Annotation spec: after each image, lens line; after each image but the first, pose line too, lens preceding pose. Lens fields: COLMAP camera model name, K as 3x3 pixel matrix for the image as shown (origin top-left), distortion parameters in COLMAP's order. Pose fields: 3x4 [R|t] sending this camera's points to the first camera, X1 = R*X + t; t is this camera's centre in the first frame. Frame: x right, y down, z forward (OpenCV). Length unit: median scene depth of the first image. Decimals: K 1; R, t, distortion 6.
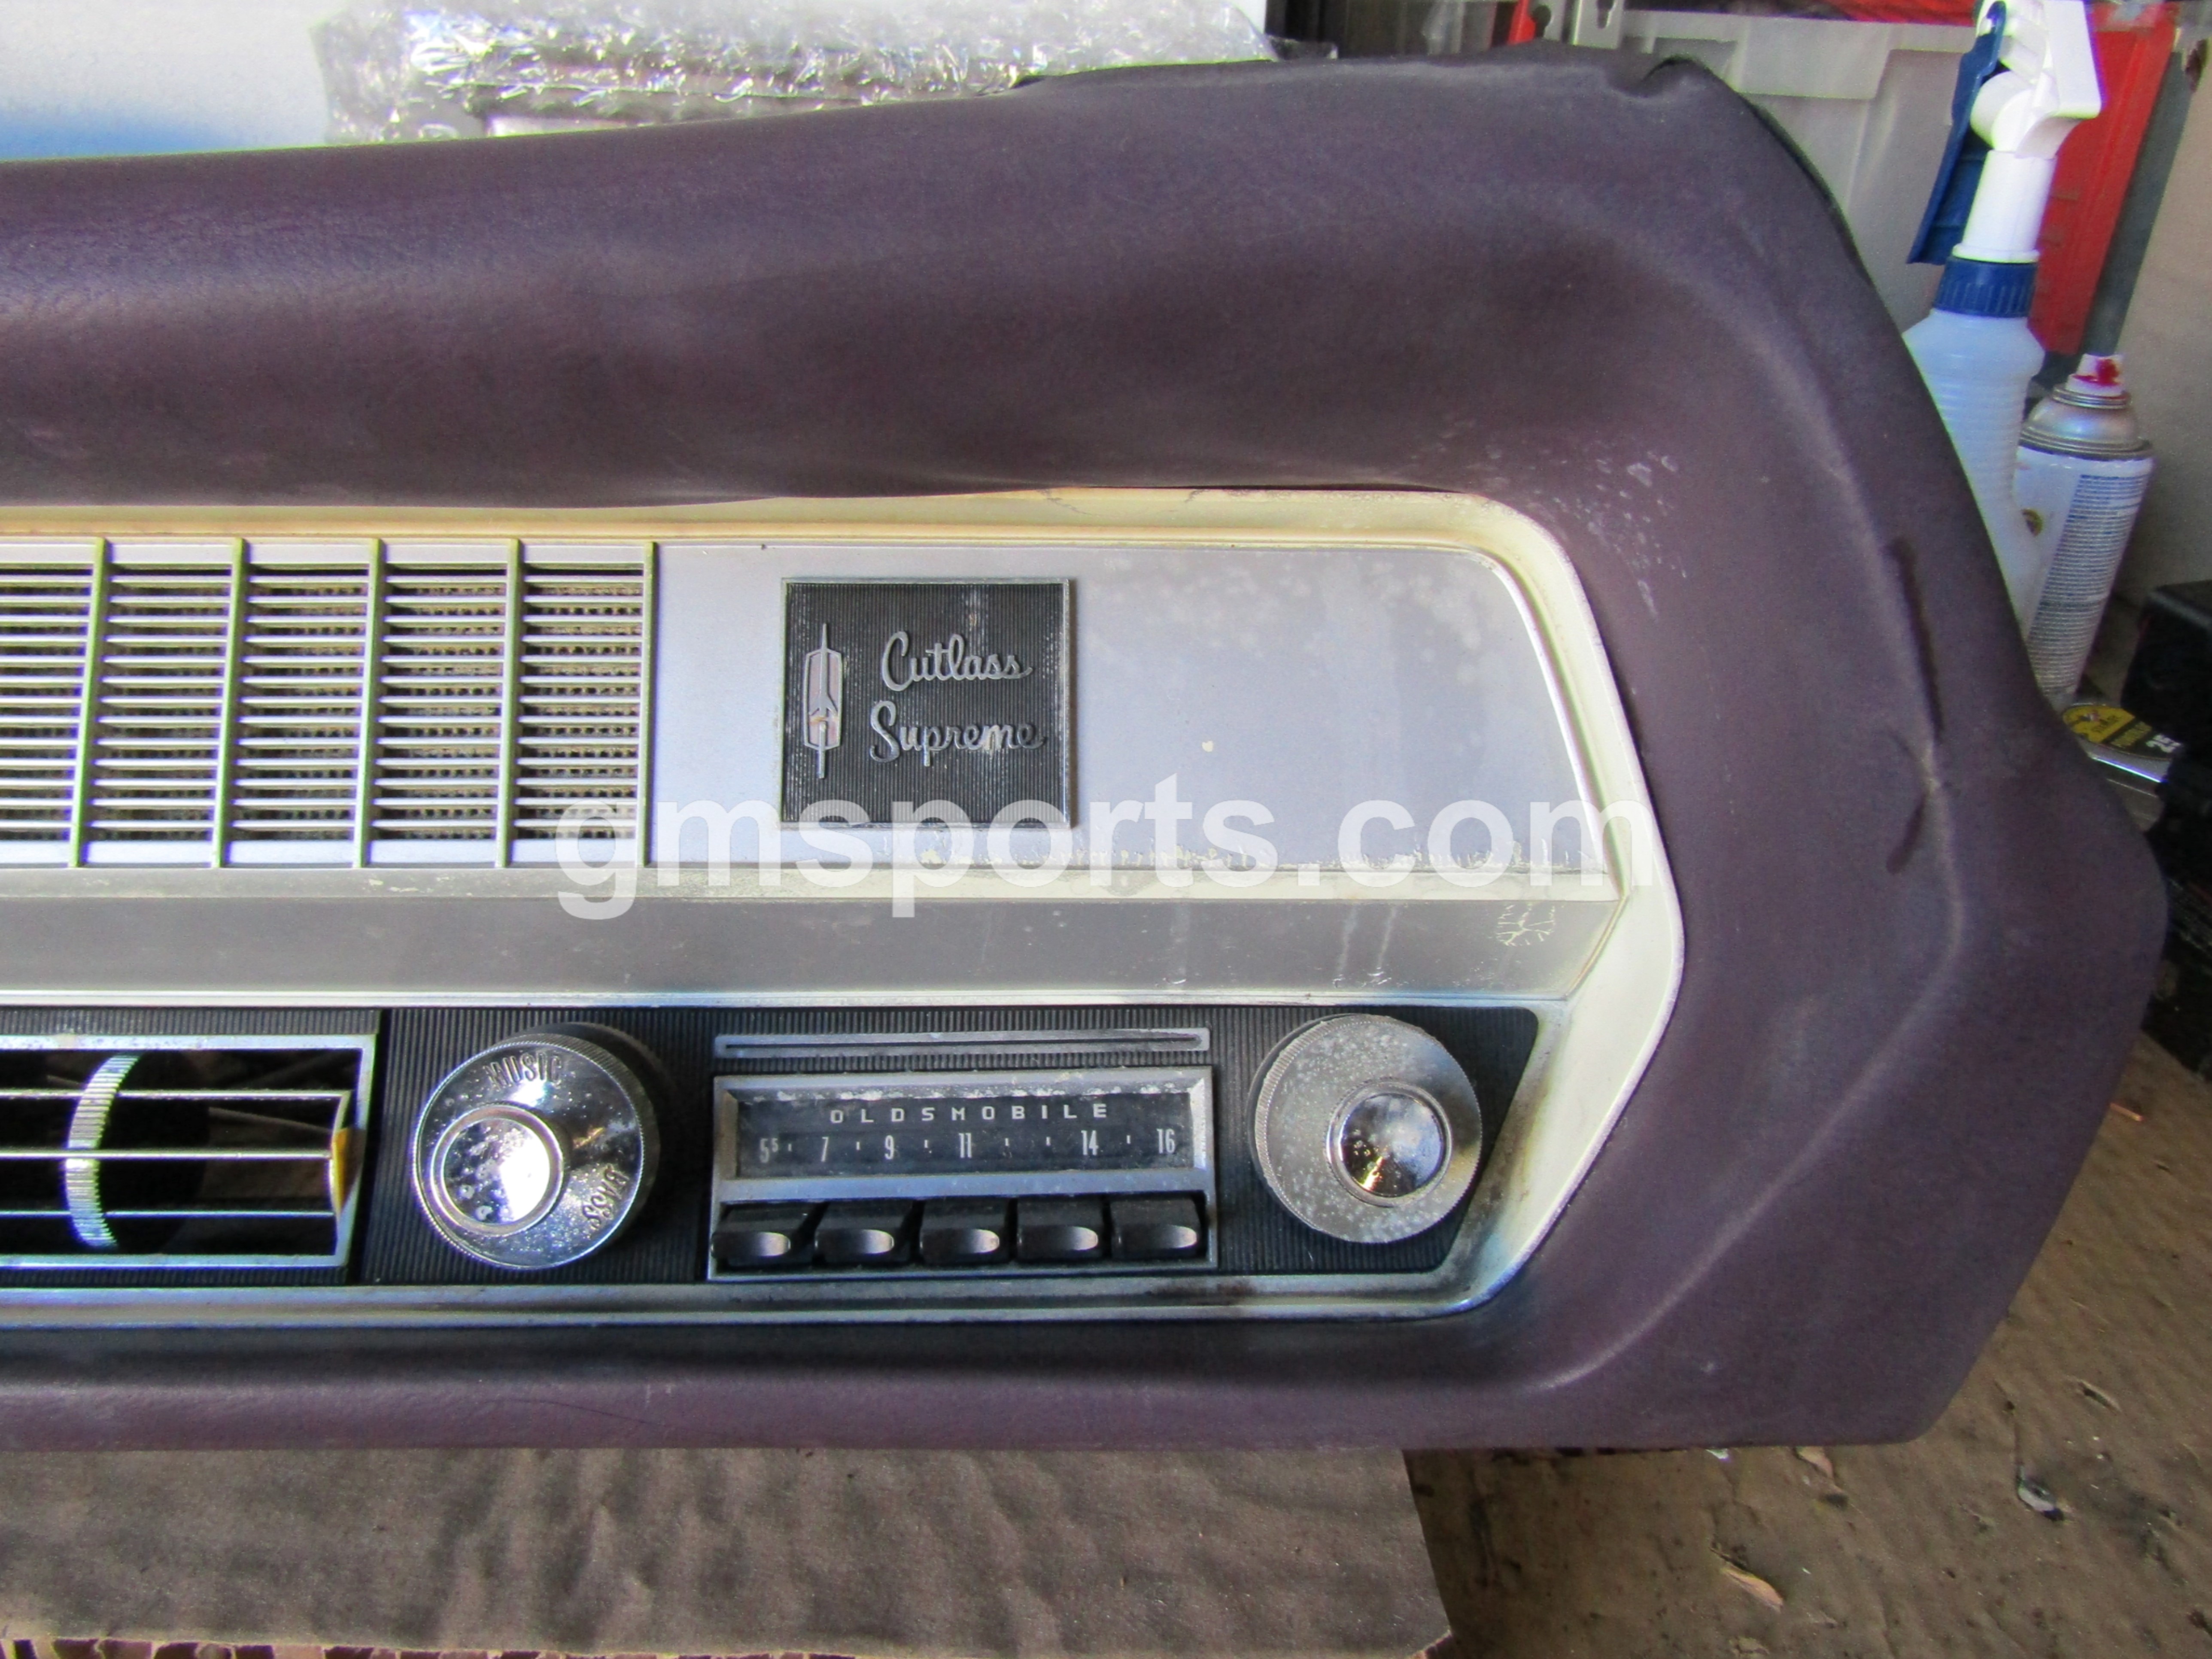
lens RADIAL K [[1563.1, 0, 1106.2], [0, 1563.1, 830.9], [0, 0, 1]] dist [-0.002623, -0.006057]
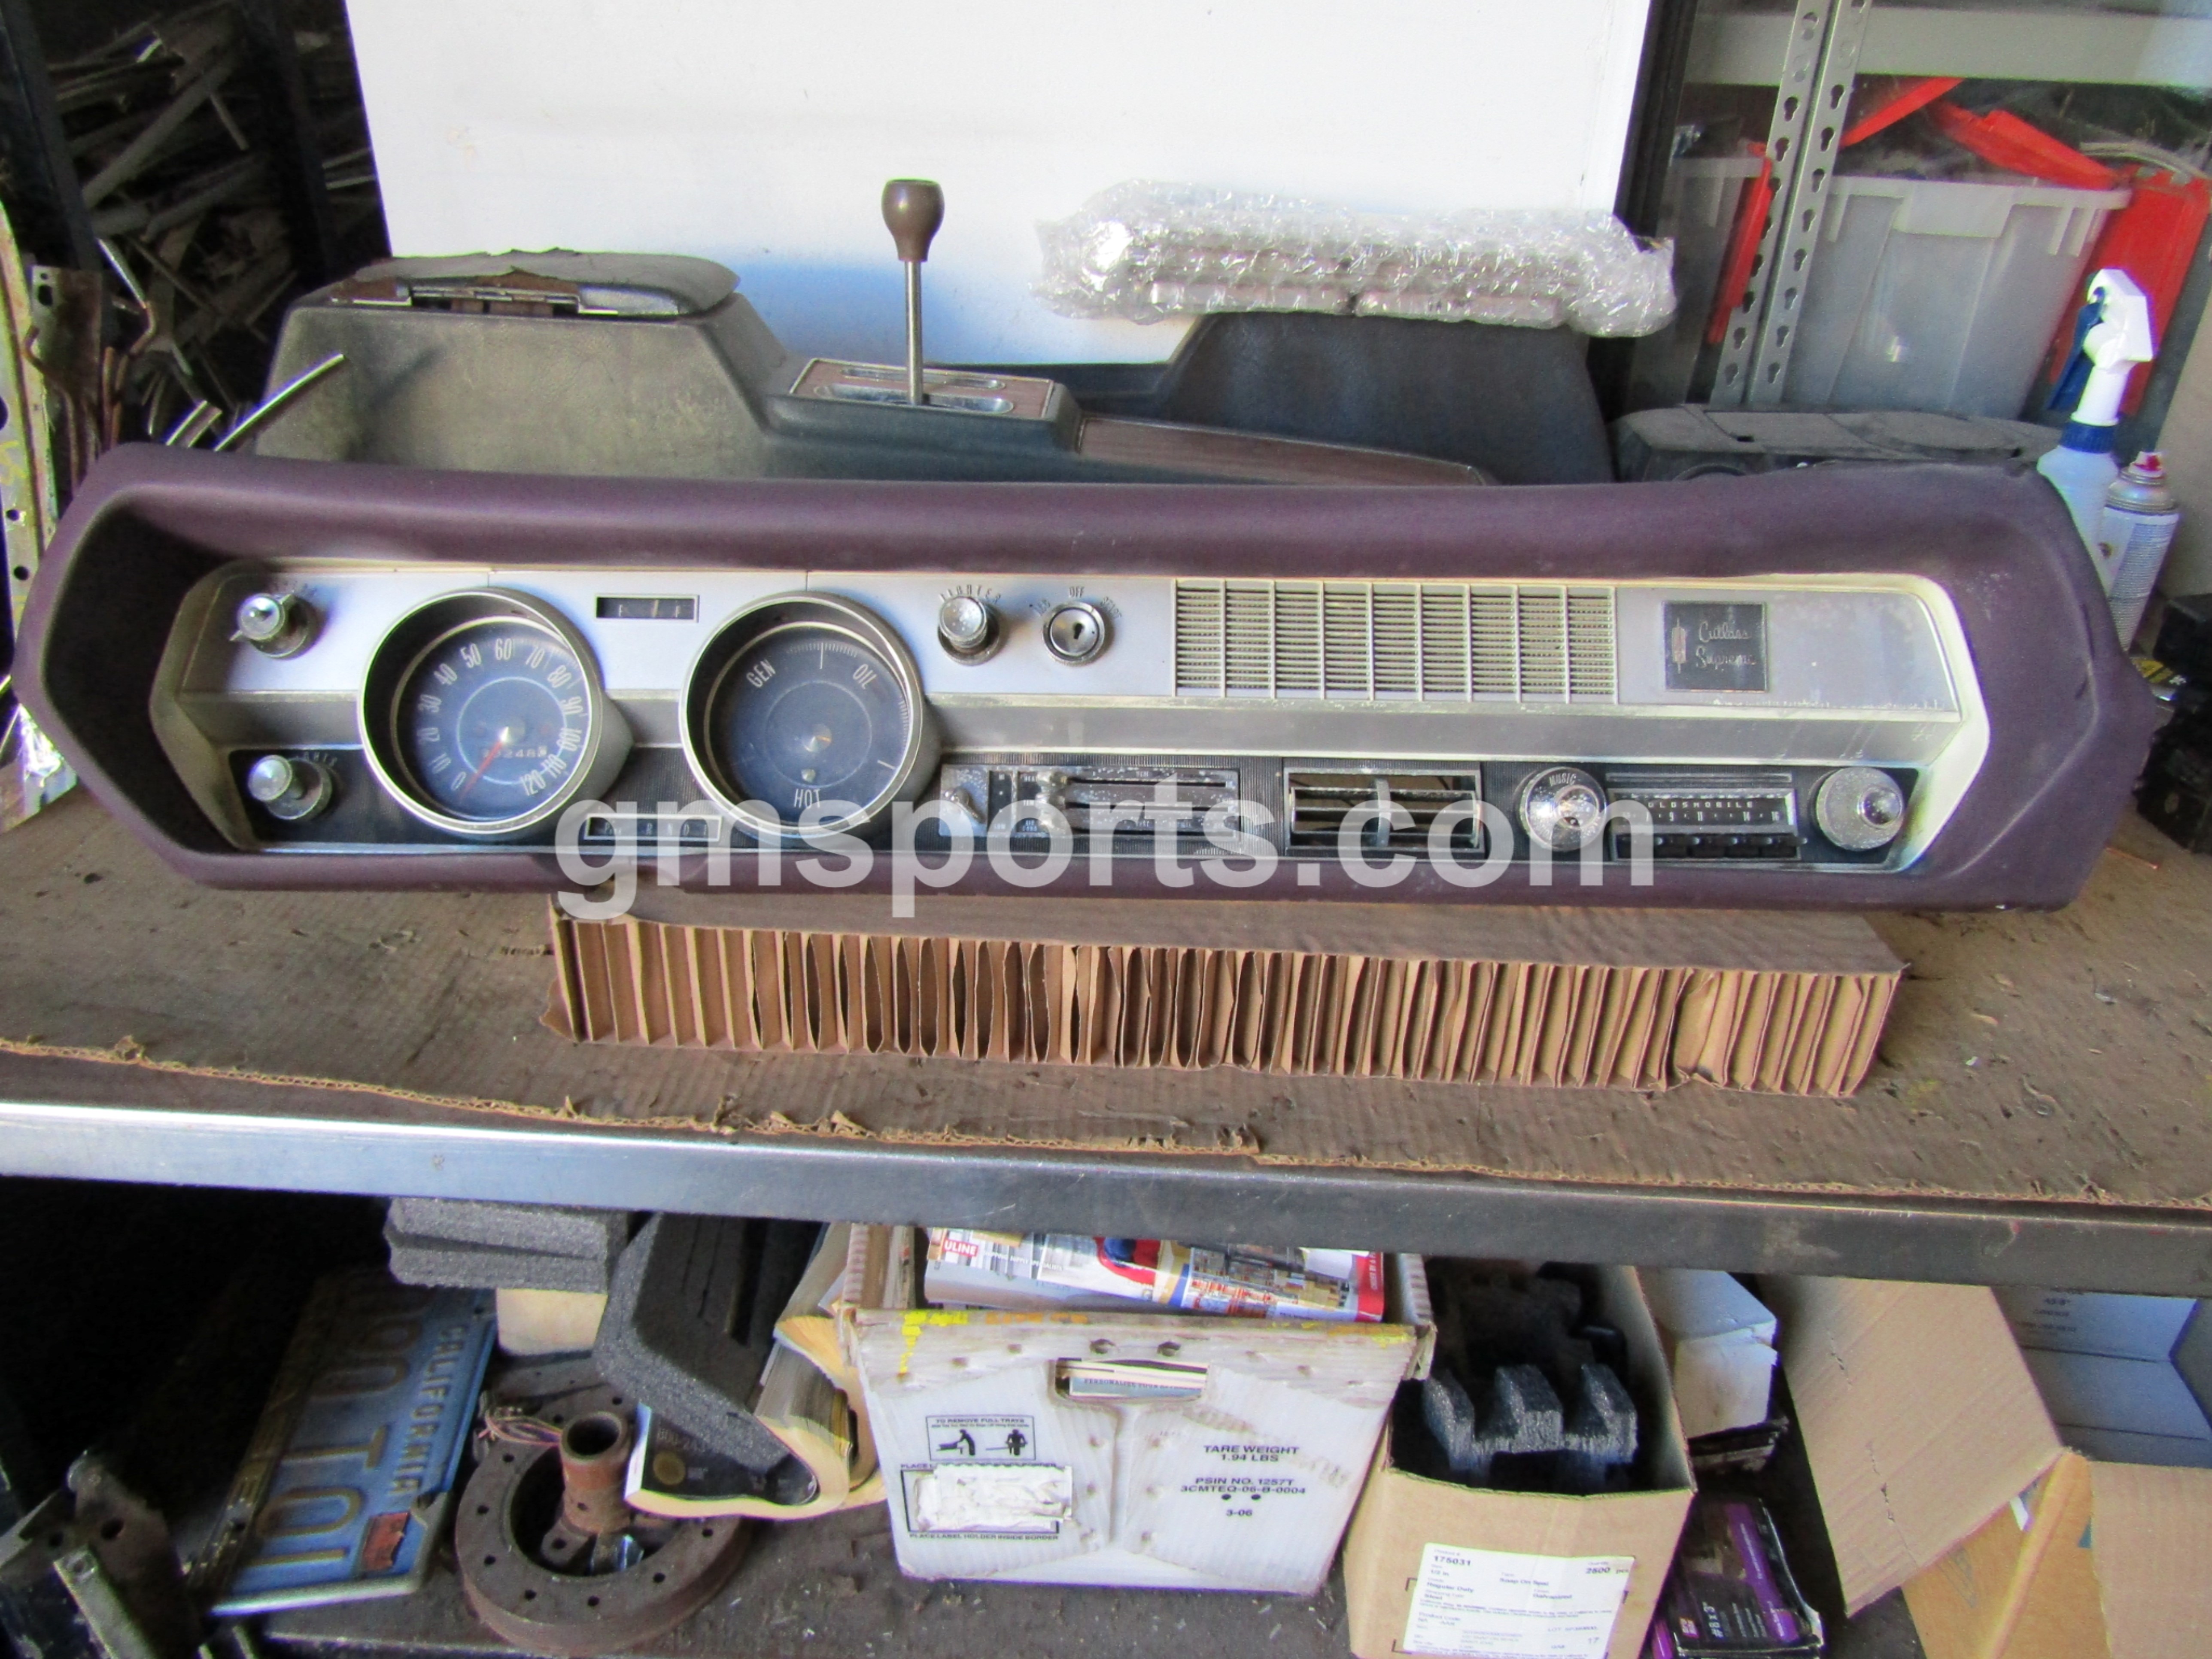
lens RADIAL K [[1563.1, 0, 1116.7], [0, 1563.1, 826.9], [0, 0, 1]] dist [-0.002623, -0.006057]
pose [[0.999802, 0.013868, -0.014243, -1.069978], [-0.013464, 0.999515, 0.028063, 0.164350], [0.014625, -0.027865, 0.999505, -1.697593]]
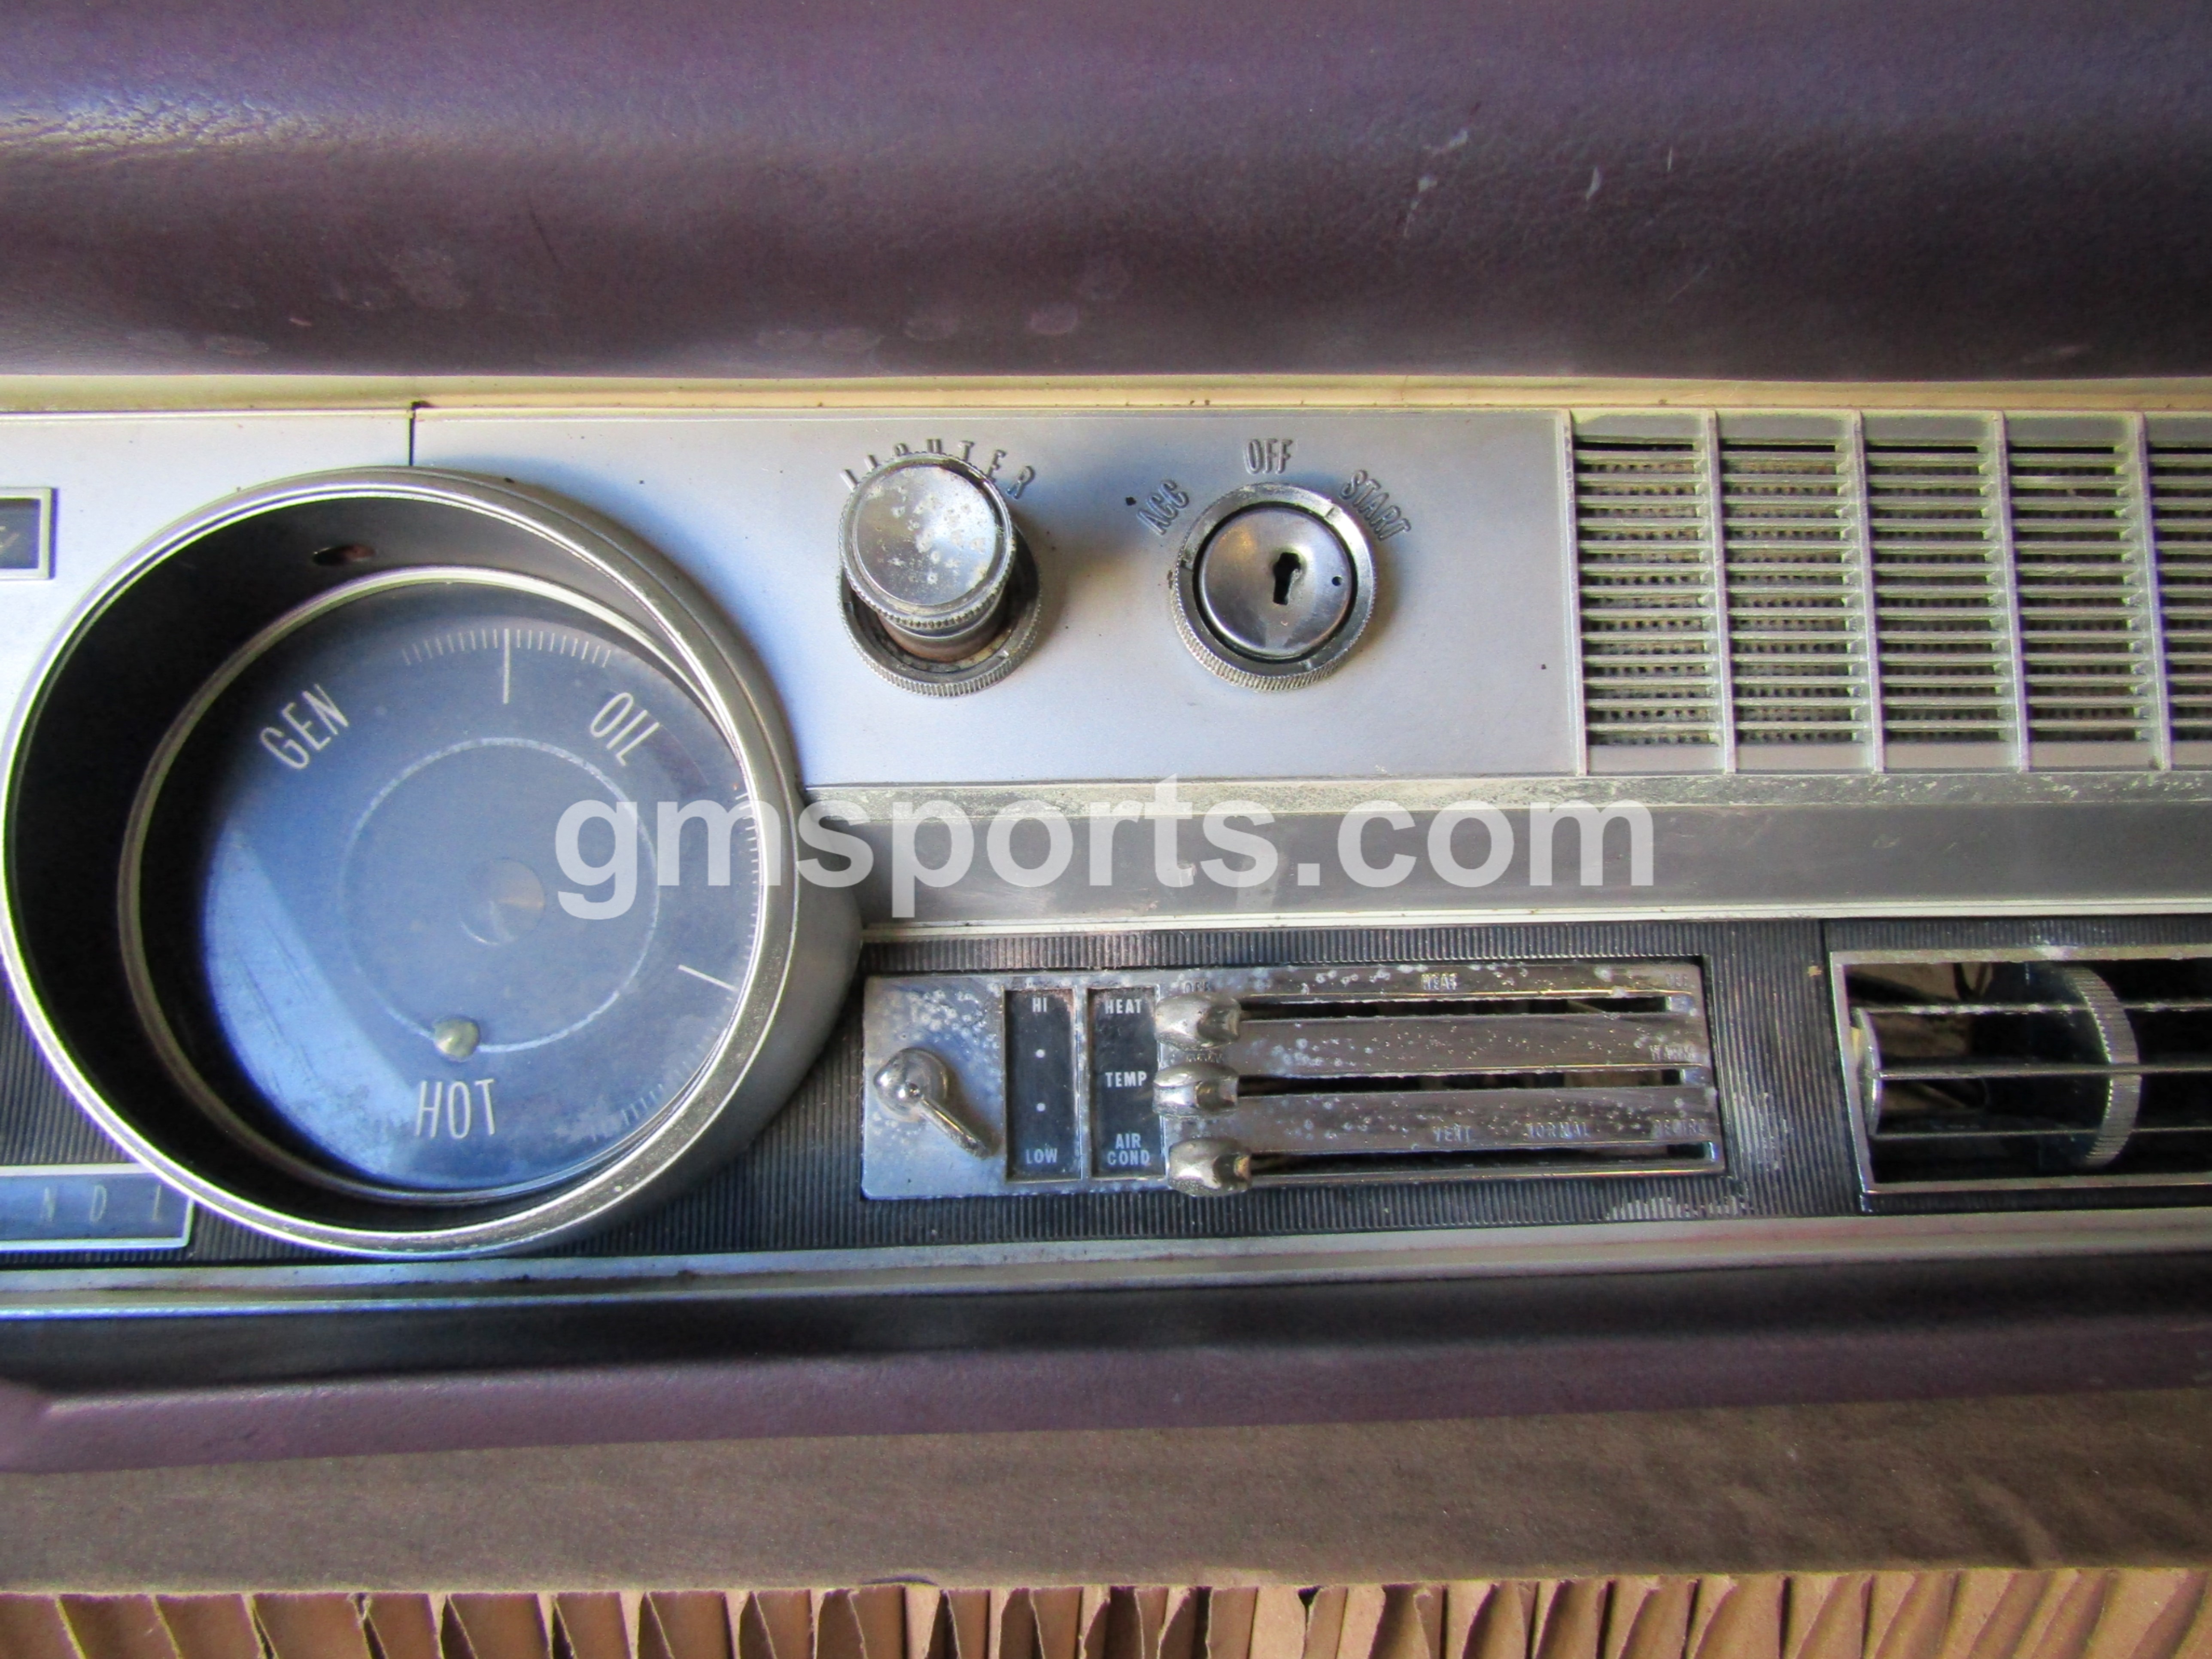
lens RADIAL K [[1563.1, 0, 1103.3], [0, 1563.1, 837.0], [0, 0, 1]] dist [-0.002623, -0.006057]
pose [[0.999447, -0.012694, 0.030737, -1.298099], [0.010009, 0.996248, 0.085960, -0.023917], [-0.031713, -0.085605, 0.995824, 0.077008]]
